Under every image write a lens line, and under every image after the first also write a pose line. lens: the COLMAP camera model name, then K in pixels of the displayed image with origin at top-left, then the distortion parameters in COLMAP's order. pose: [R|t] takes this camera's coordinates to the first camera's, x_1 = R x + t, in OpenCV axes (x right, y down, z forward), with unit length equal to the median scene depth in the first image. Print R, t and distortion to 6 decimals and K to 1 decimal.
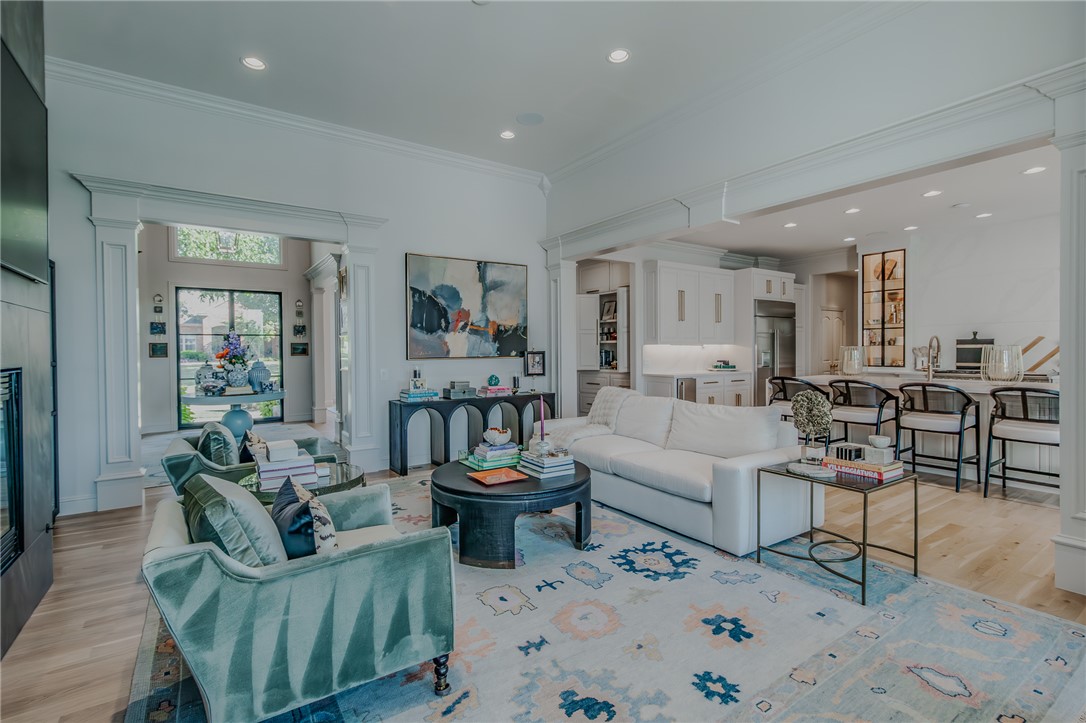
lens RADIAL K [[498.4, 0, 537.5], [0, 498.4, 358.8], [0, 0, 1]] dist [-0.002717, 0.000185]
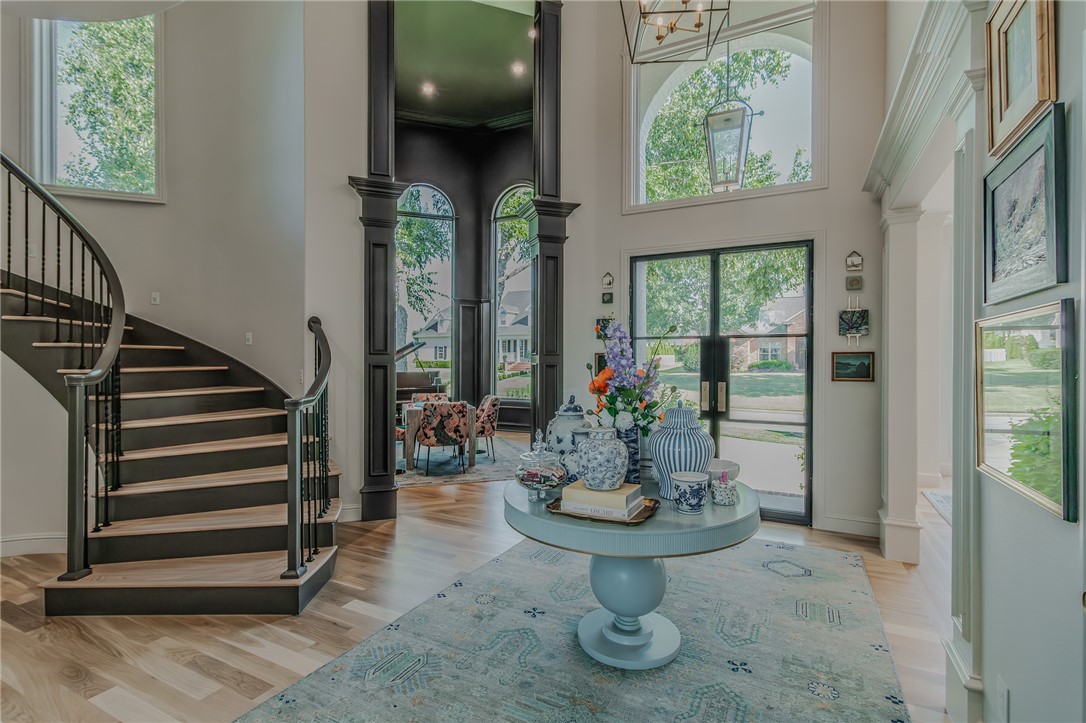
lens RADIAL K [[498.4, 0, 549.4], [0, 498.4, 363.7], [0, 0, 1]] dist [-0.002717, 0.000185]
pose [[0.491431, 0.016764, -0.870755, -0.353817], [-0.024492, 0.999685, 0.005424, -0.027096], [0.870572, 0.018661, 0.491687, 0.855054]]
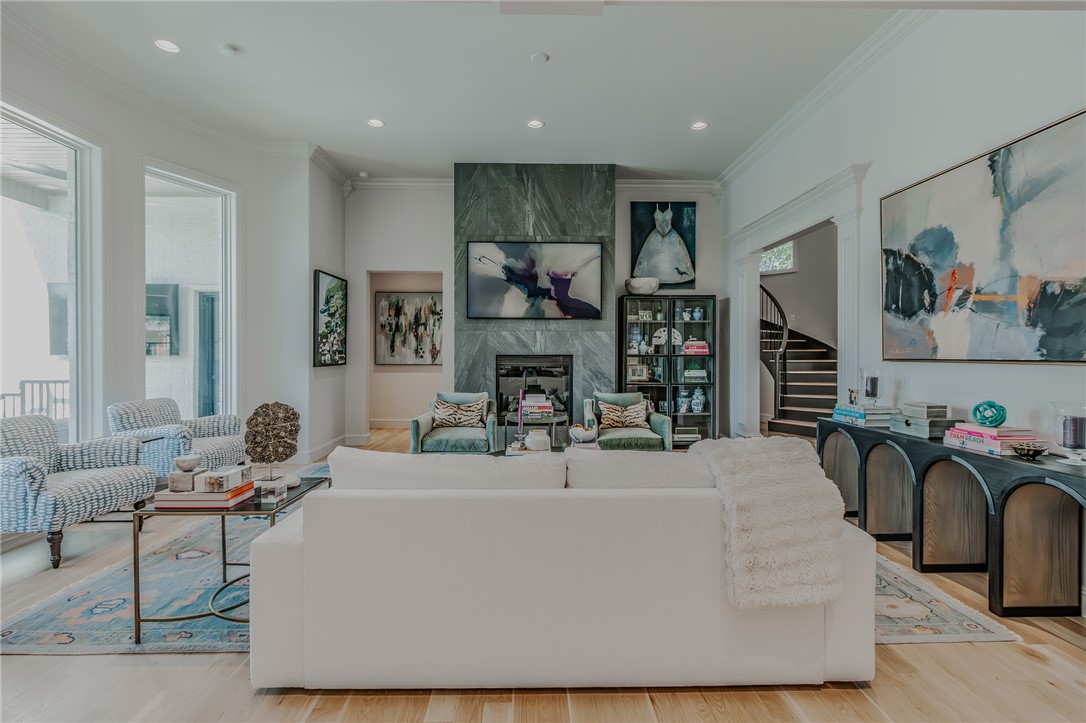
lens RADIAL K [[498.4, 0, 539.3], [0, 498.4, 360.4], [0, 0, 1]] dist [-0.002717, 0.000185]
pose [[-0.542750, 0.019959, -0.839657, 0.491464], [-0.013548, 0.999379, 0.032513, -0.012600], [0.839785, 0.029022, -0.542143, 0.889200]]
